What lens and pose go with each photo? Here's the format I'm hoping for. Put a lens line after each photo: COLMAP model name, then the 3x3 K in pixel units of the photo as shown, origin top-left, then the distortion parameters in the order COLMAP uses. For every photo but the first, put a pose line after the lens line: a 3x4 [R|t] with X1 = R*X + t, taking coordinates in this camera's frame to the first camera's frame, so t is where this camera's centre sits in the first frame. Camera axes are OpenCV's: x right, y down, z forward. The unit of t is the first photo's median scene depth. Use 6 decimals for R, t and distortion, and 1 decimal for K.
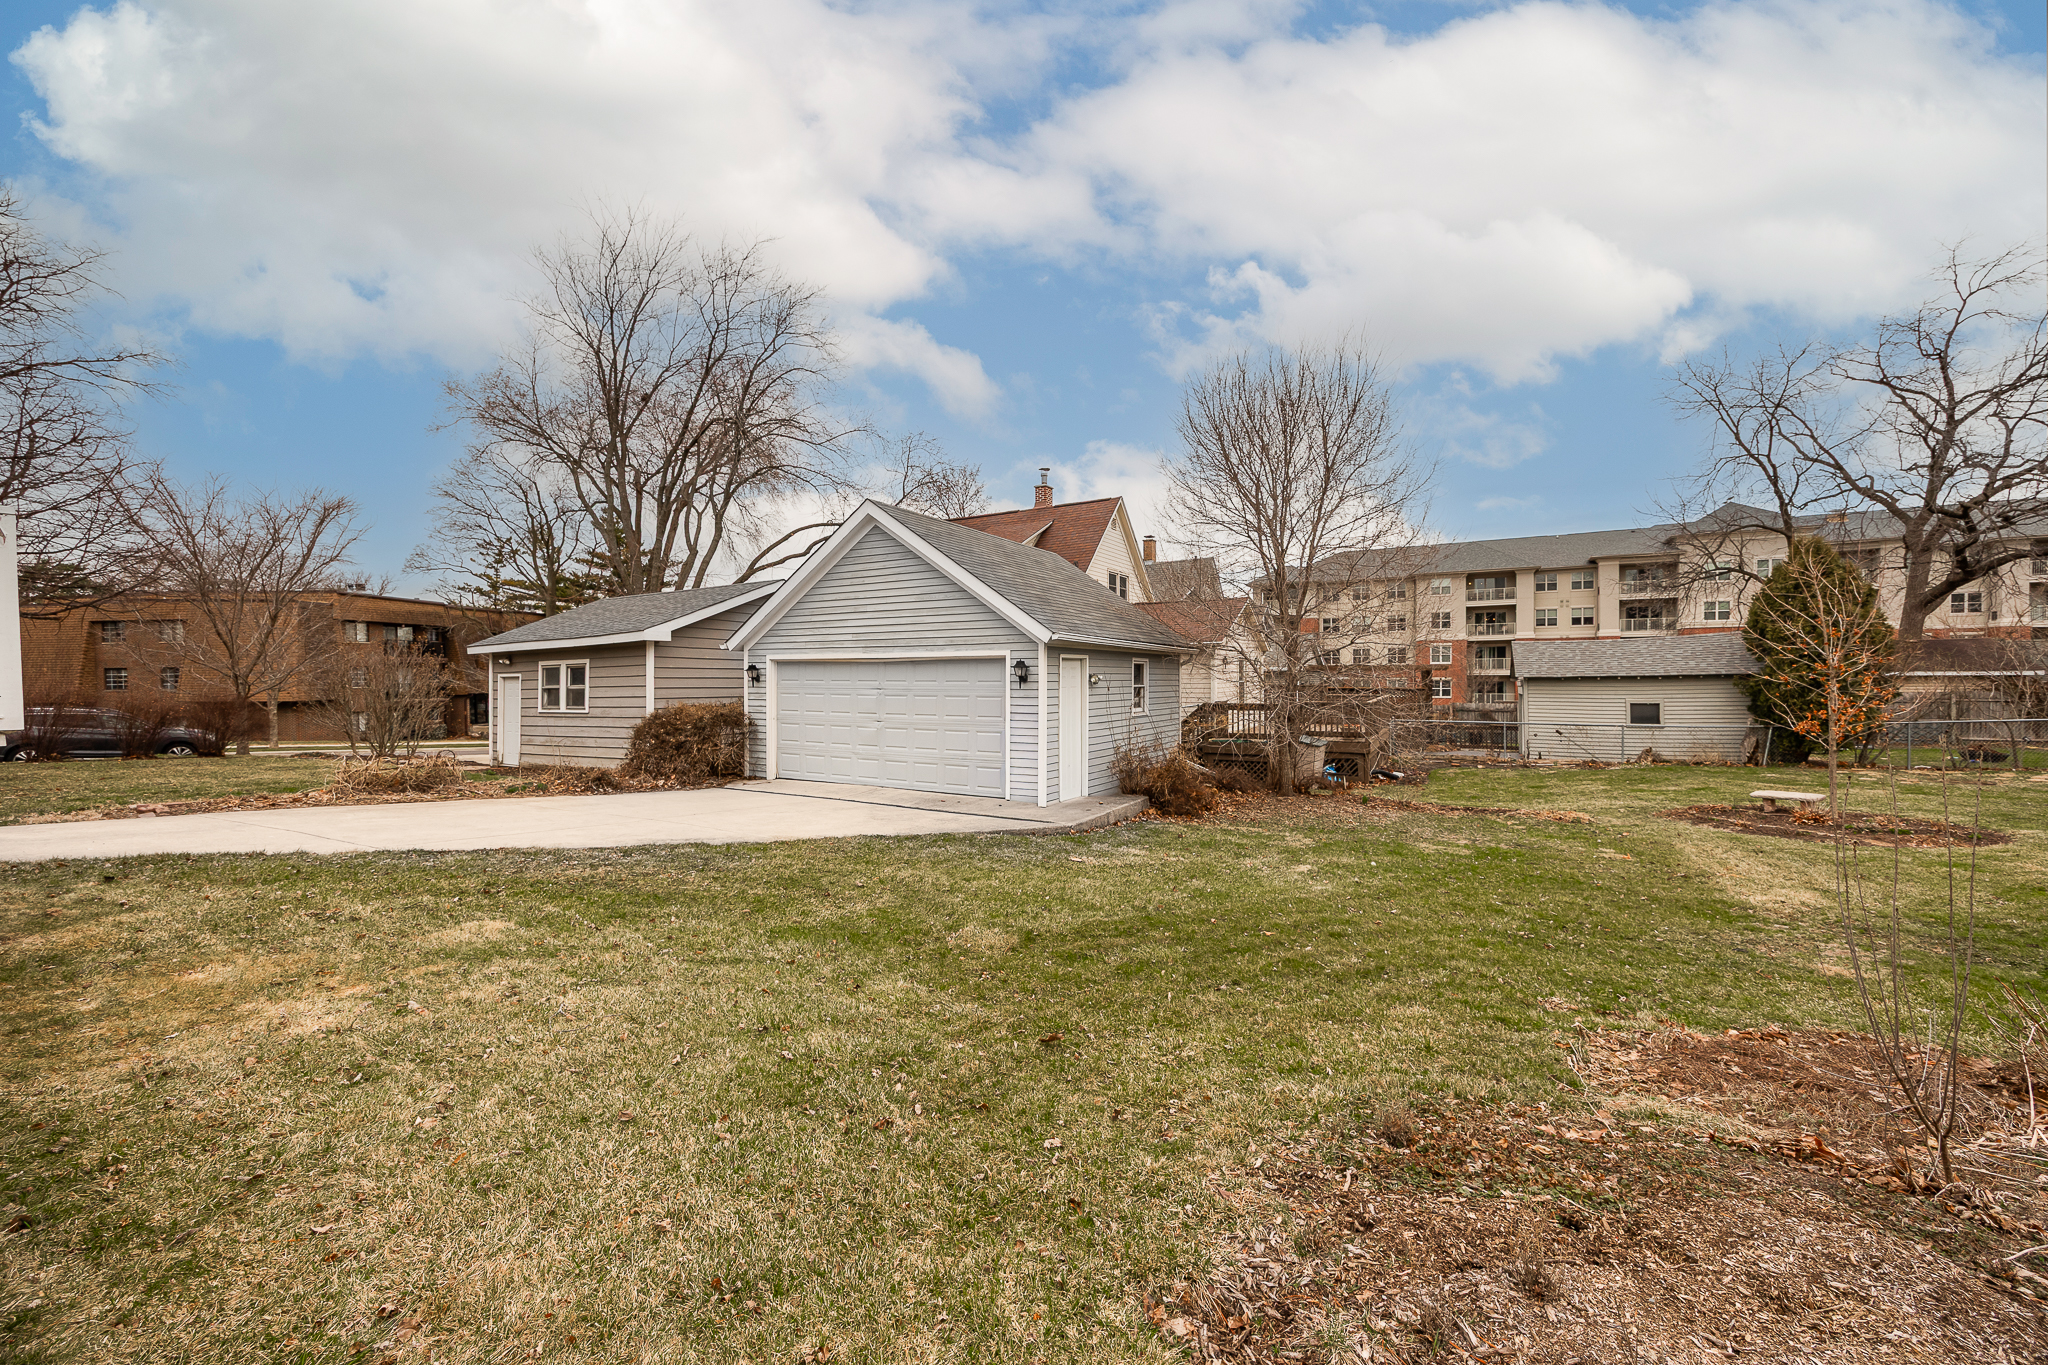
lens RADIAL K [[789.7, 0, 1025.2], [0, 789.7, 690.2], [0, 0, 1]] dist [-0.006662, -0.000170]
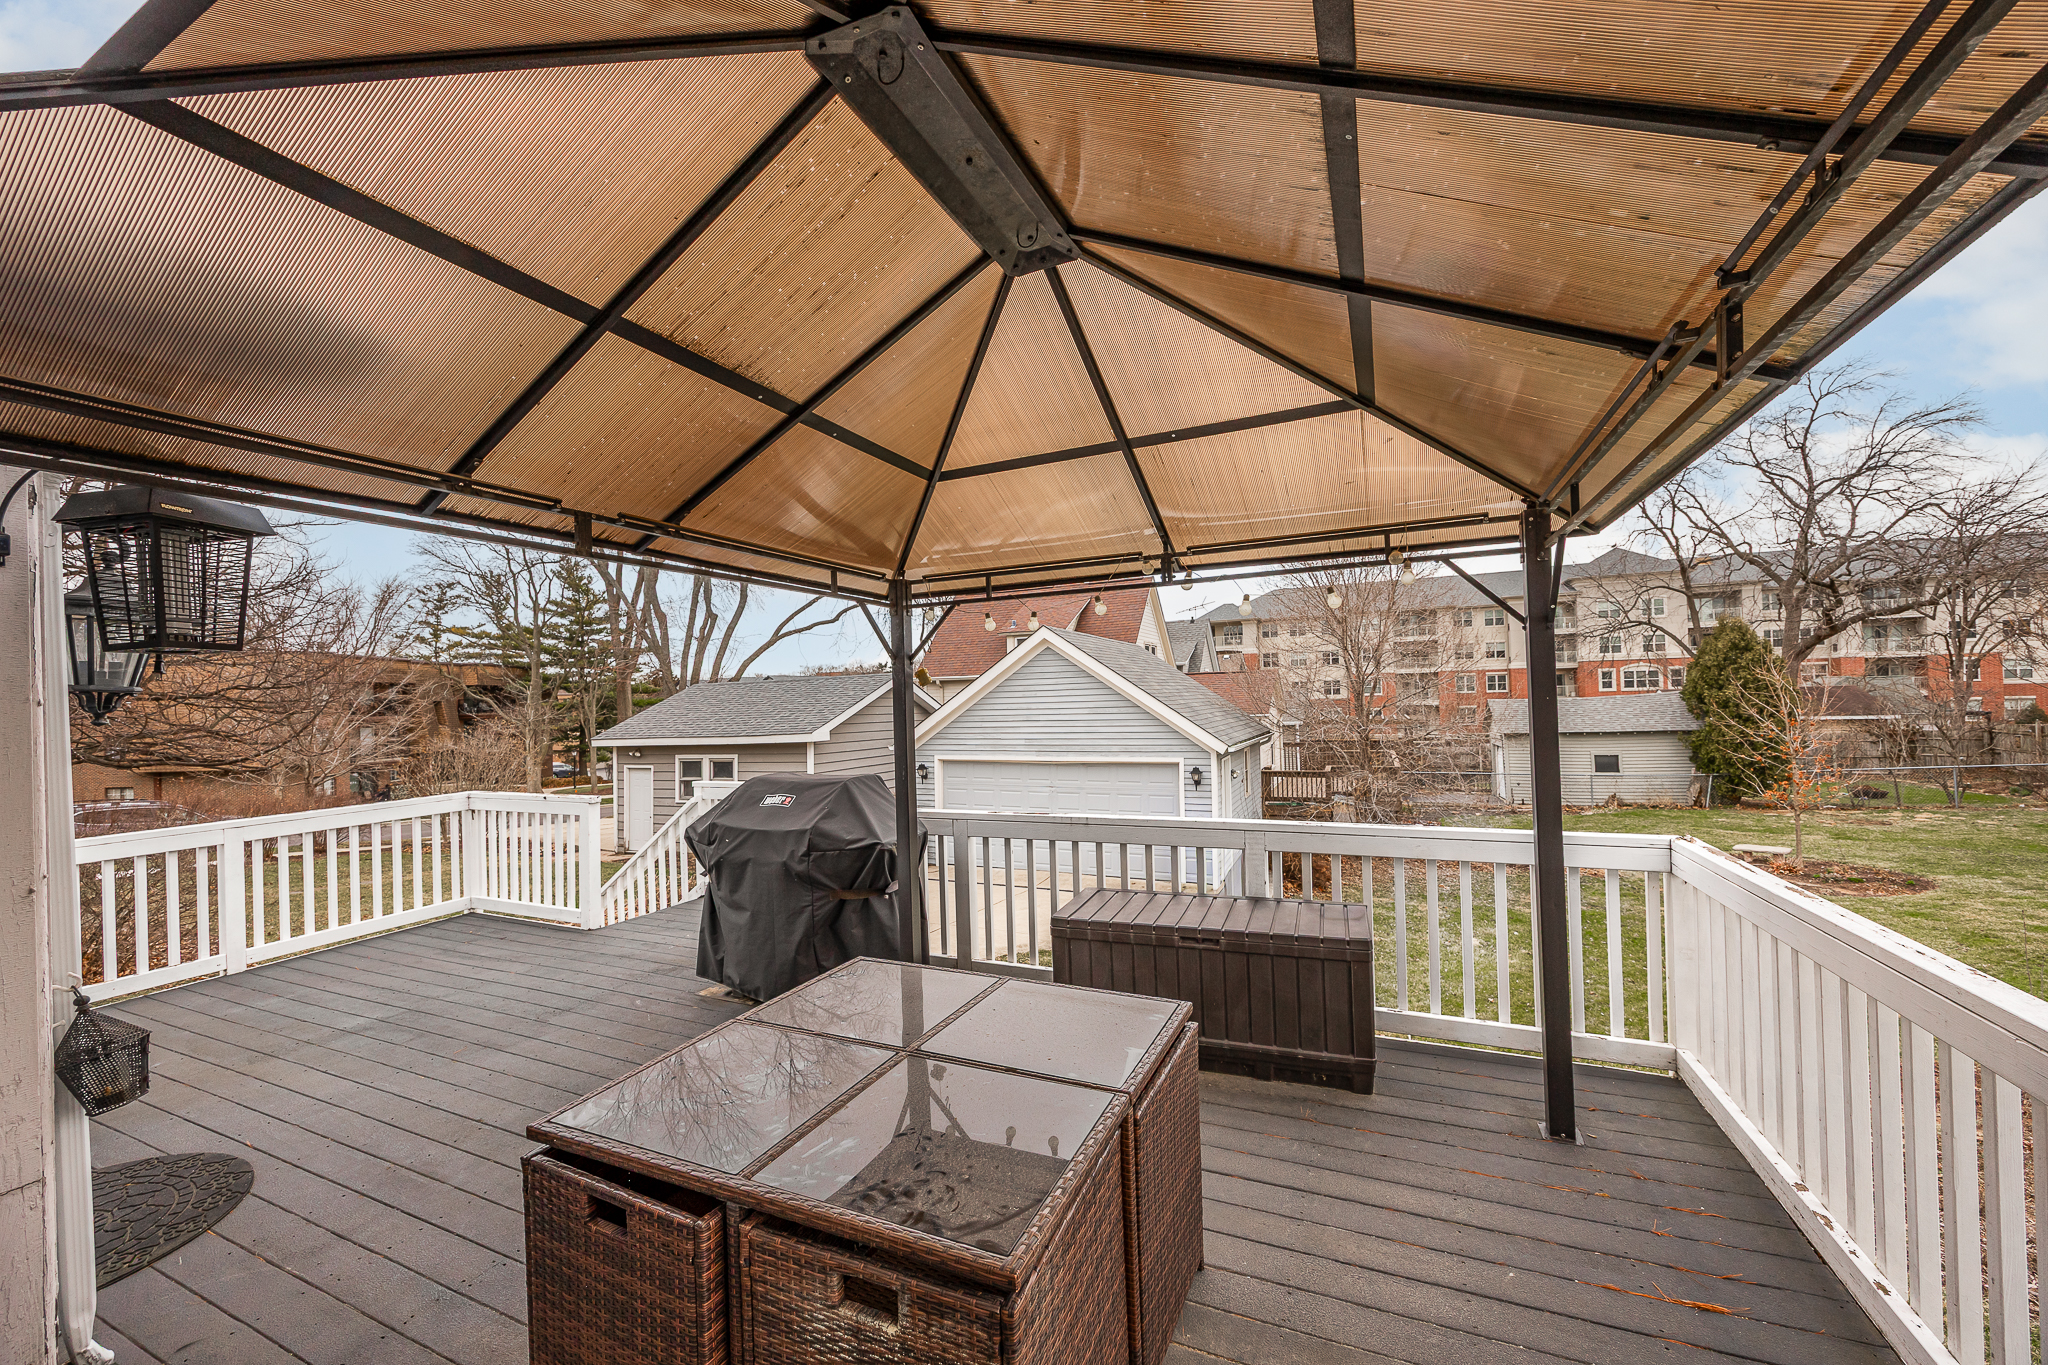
lens RADIAL K [[785.7, 0, 1030.3], [0, 785.7, 690.0], [0, 0, 1]] dist [-0.002972, -0.000030]
pose [[0.994516, -0.018868, 0.102866, -0.134612], [0.022256, 0.999244, -0.031891, -0.043779], [-0.102186, 0.034005, 0.994184, -0.060694]]
